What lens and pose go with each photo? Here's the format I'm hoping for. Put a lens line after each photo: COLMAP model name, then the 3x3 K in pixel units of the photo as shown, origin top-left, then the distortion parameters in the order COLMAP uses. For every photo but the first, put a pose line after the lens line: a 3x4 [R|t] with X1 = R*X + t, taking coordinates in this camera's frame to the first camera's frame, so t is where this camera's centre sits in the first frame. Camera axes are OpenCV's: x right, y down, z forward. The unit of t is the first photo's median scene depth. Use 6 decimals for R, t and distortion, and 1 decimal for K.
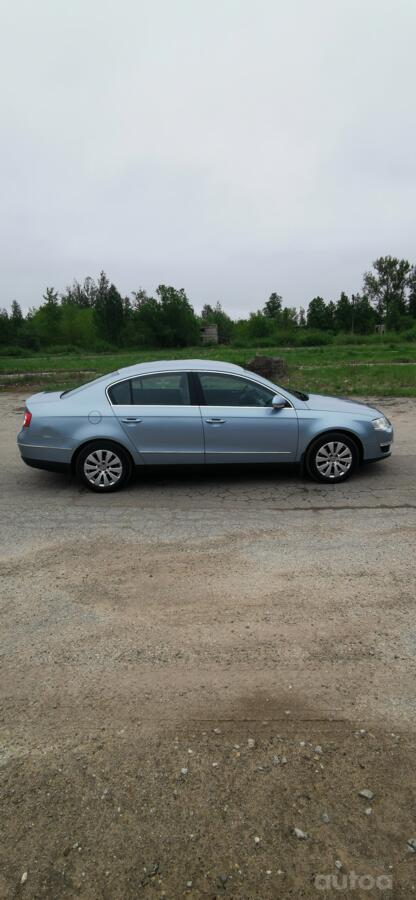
lens RADIAL K [[454.9, 0, 207.5], [0, 454.9, 441.1], [0, 0, 1]] dist [0.003782, 0.000525]
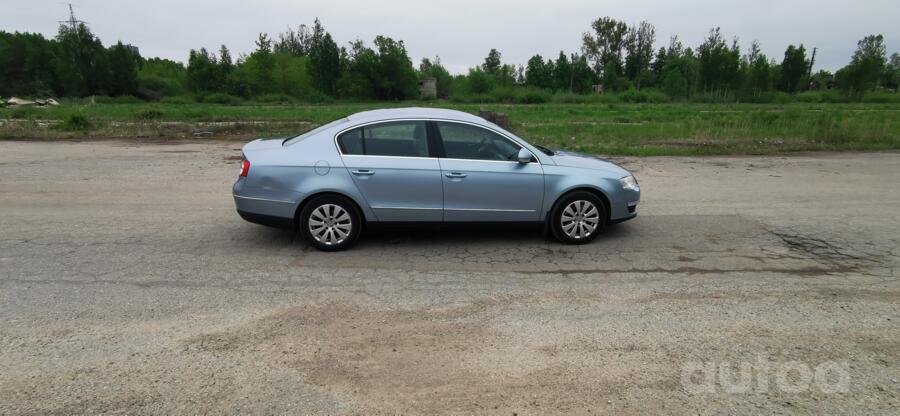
lens RADIAL K [[460.0, 0, 453.1], [0, 460.0, 199.9], [0, 0, 1]] dist [-0.002310, 0.018809]
pose [[0.997575, 0.020030, 0.066658, -0.011244], [-0.020429, 0.999777, 0.005311, 0.000285], [-0.066537, -0.006660, 0.997762, 0.017071]]
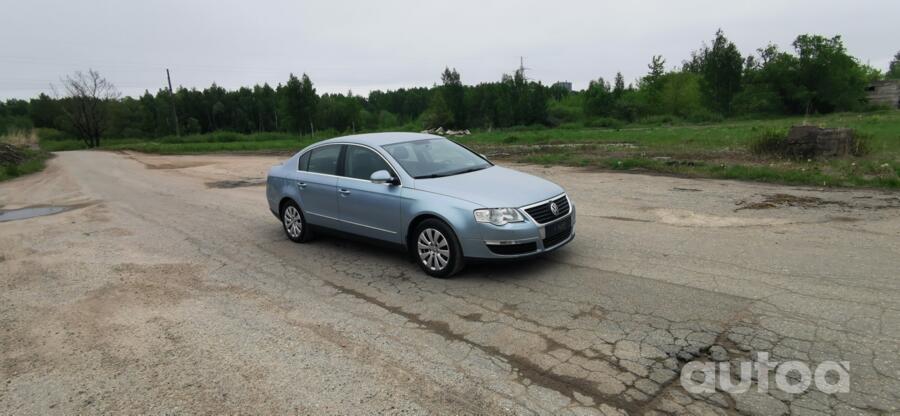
lens RADIAL K [[464.3, 0, 448.9], [0, 464.3, 194.1], [0, 0, 1]] dist [-0.000990, 0.017974]
pose [[0.707829, 0.094061, -0.700093, 0.214929], [-0.122824, 0.992386, 0.009150, -0.017674], [0.695623, 0.079511, 0.713993, 0.092574]]
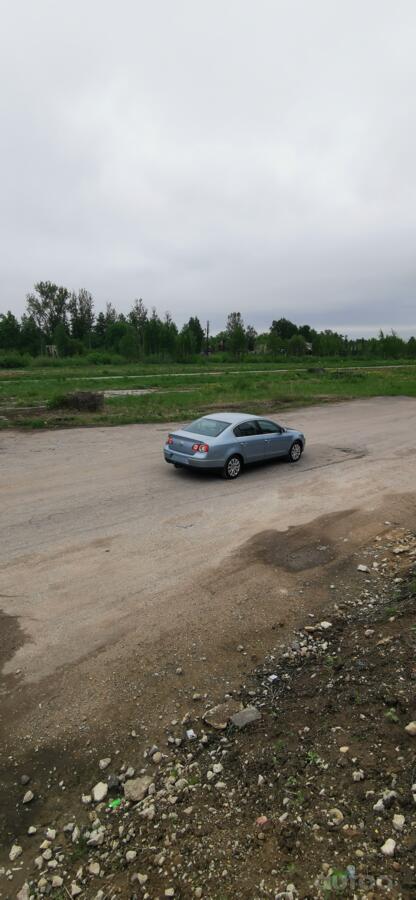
lens RADIAL K [[464.3, 0, 197.8], [0, 464.3, 429.2], [0, 0, 1]] dist [-0.000990, 0.017974]
pose [[0.754817, -0.078919, 0.651171, -0.418014], [0.116595, 0.993069, -0.014798, -0.025225], [-0.645490, 0.087093, 0.758787, -0.137260]]
